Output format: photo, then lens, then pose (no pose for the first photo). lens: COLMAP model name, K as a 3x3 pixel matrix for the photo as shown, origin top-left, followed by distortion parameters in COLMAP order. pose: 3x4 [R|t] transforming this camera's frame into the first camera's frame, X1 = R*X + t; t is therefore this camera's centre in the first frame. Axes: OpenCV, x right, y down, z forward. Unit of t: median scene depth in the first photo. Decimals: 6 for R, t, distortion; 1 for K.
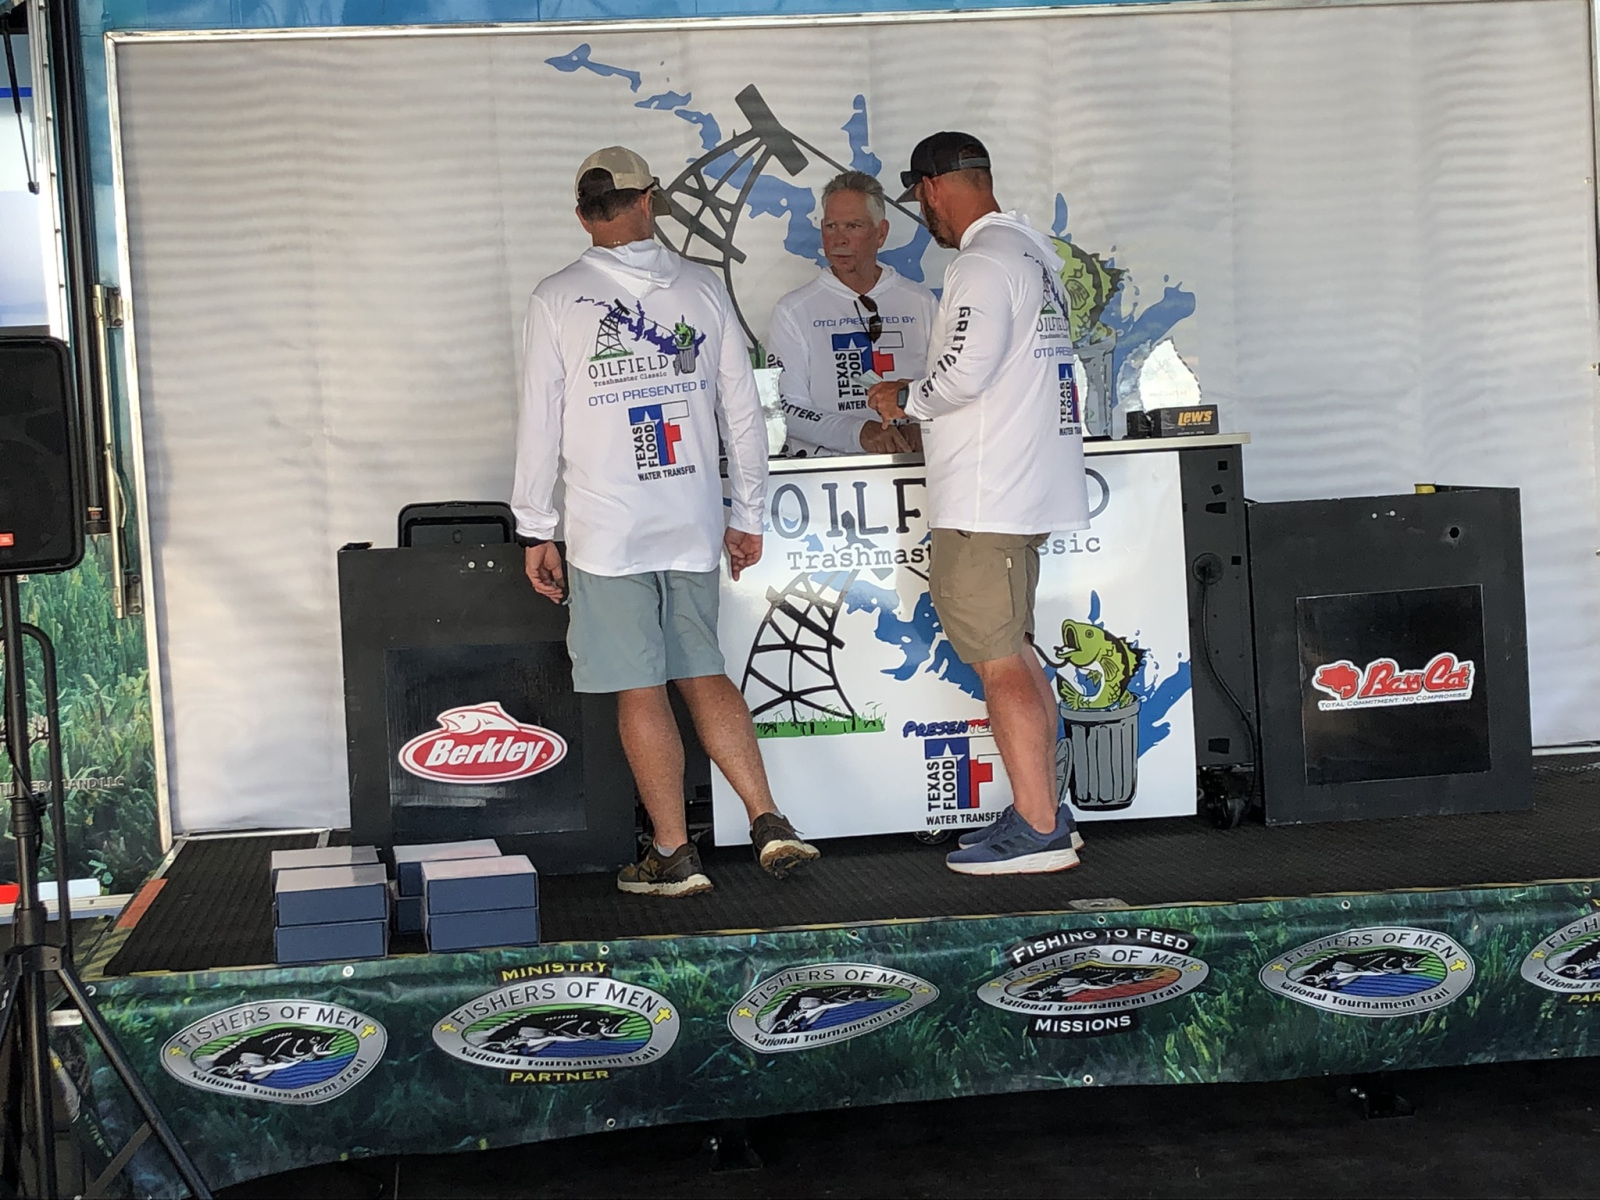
lens RADIAL K [[2773.6, 0, 799.0], [0, 2773.6, 665.4], [0, 0, 1]] dist [0.146012, -0.403112]
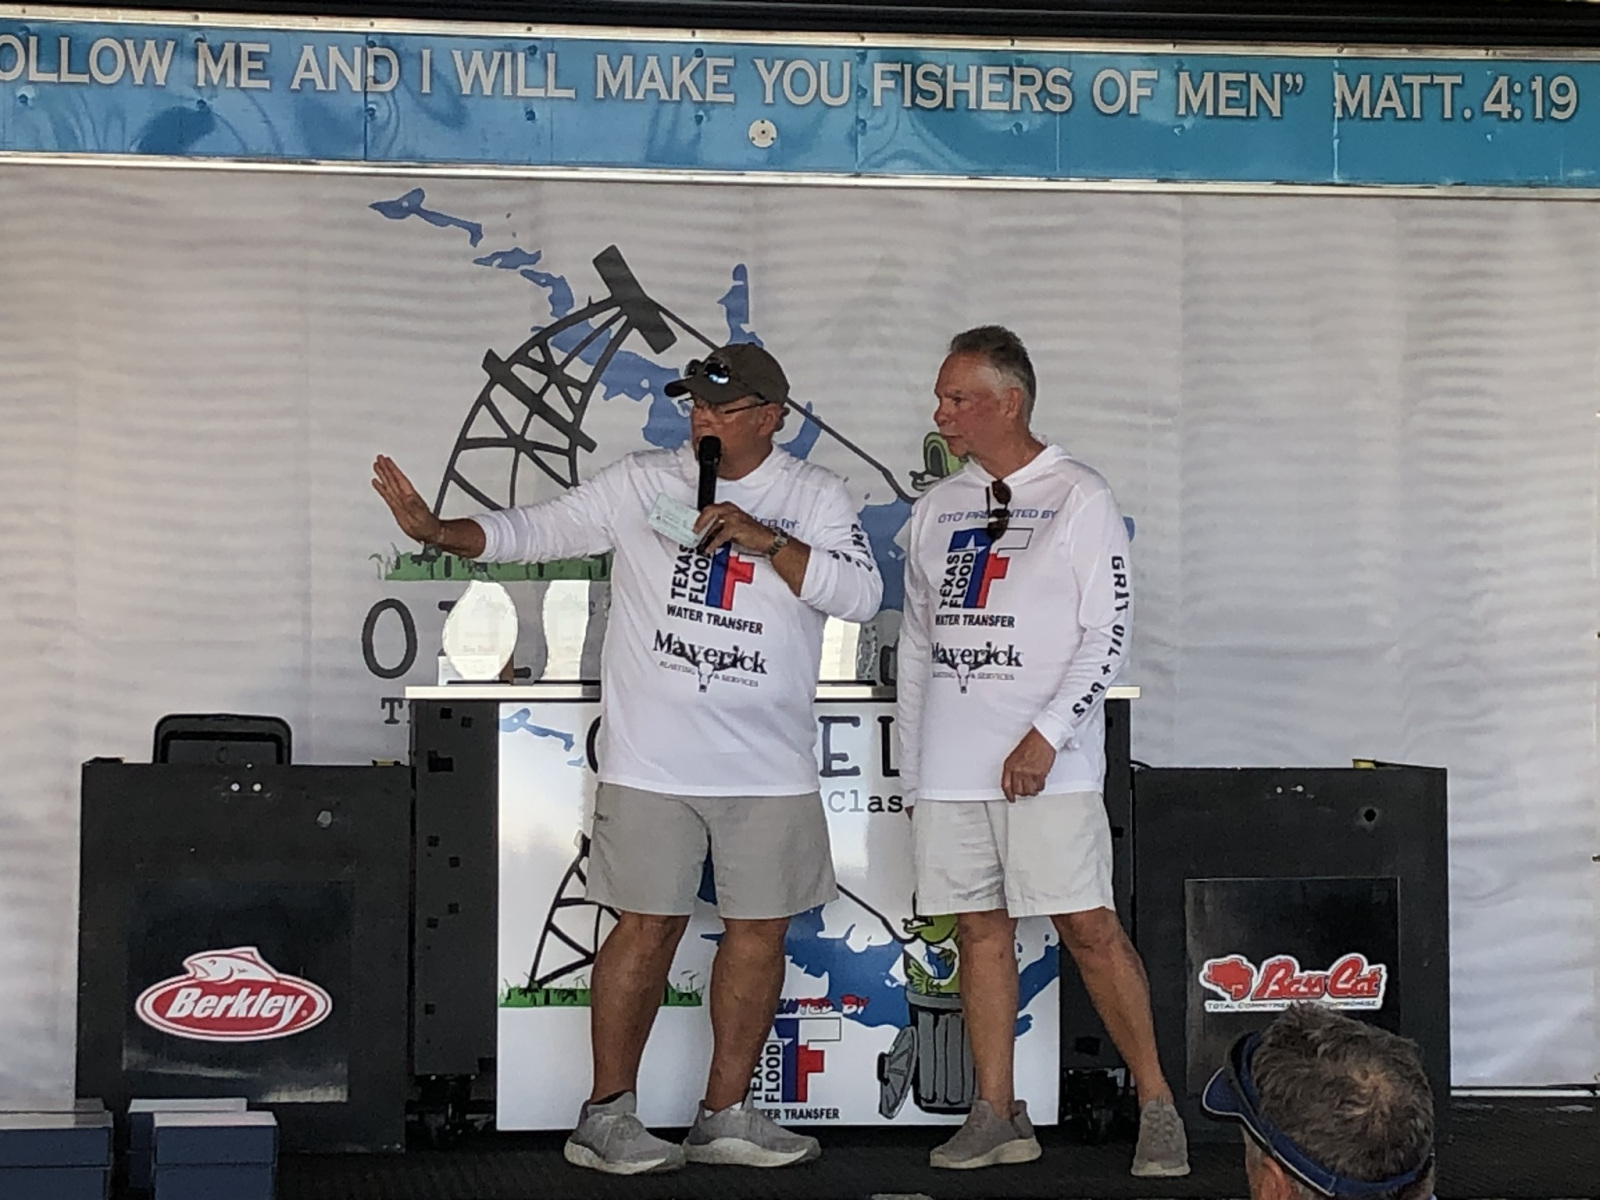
lens RADIAL K [[4343.1, 0, 800.0], [0, 4343.1, 600.0], [0, 0, 1]] dist [0.242008, -0.884153]
pose [[0.998418, 0.056228, -0.000296, 0.054570], [-0.055991, 0.993713, -0.096949, 0.027608], [-0.005157, 0.096812, 0.995289, -0.359234]]
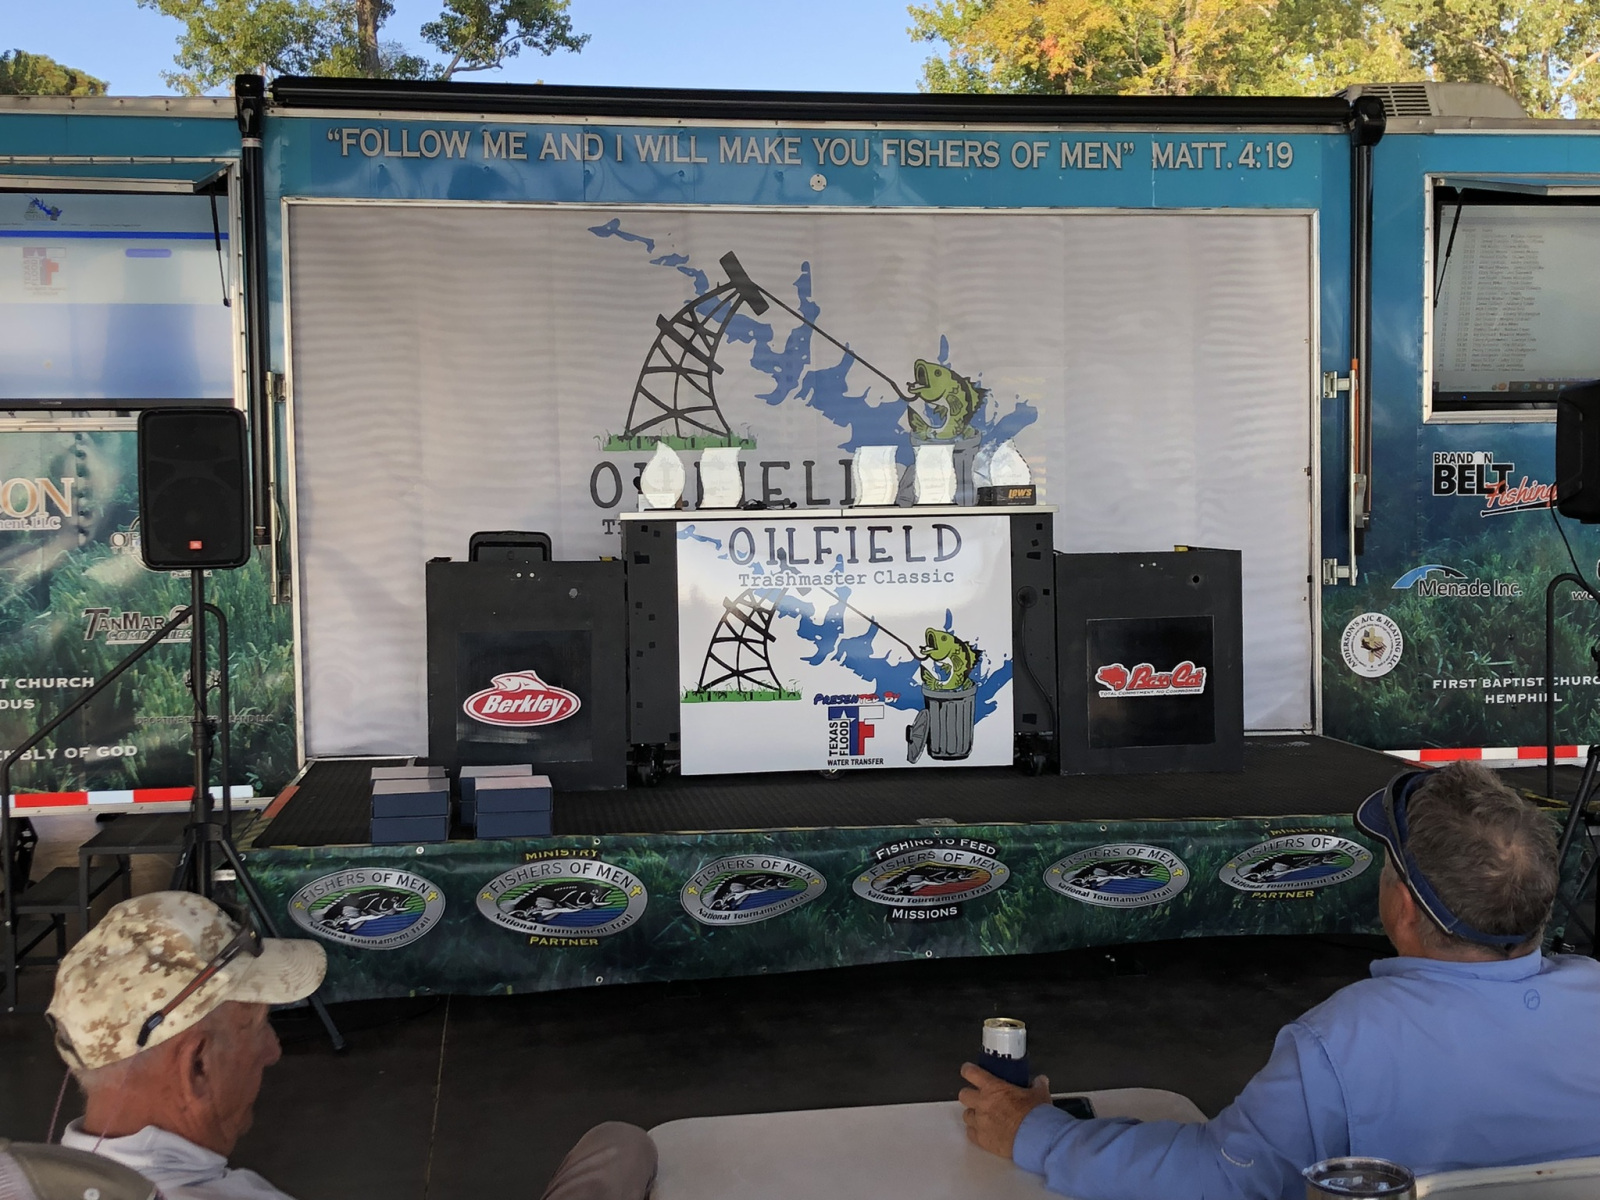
lens RADIAL K [[2083.9, 0, 826.9], [0, 2083.9, 594.0], [0, 0, 1]] dist [0.299340, -1.673444]
pose [[0.999077, 0.037437, 0.021082, 0.019132], [-0.036642, 0.998646, -0.036926, 0.008133], [-0.022436, 0.036119, 0.999096, -0.093059]]
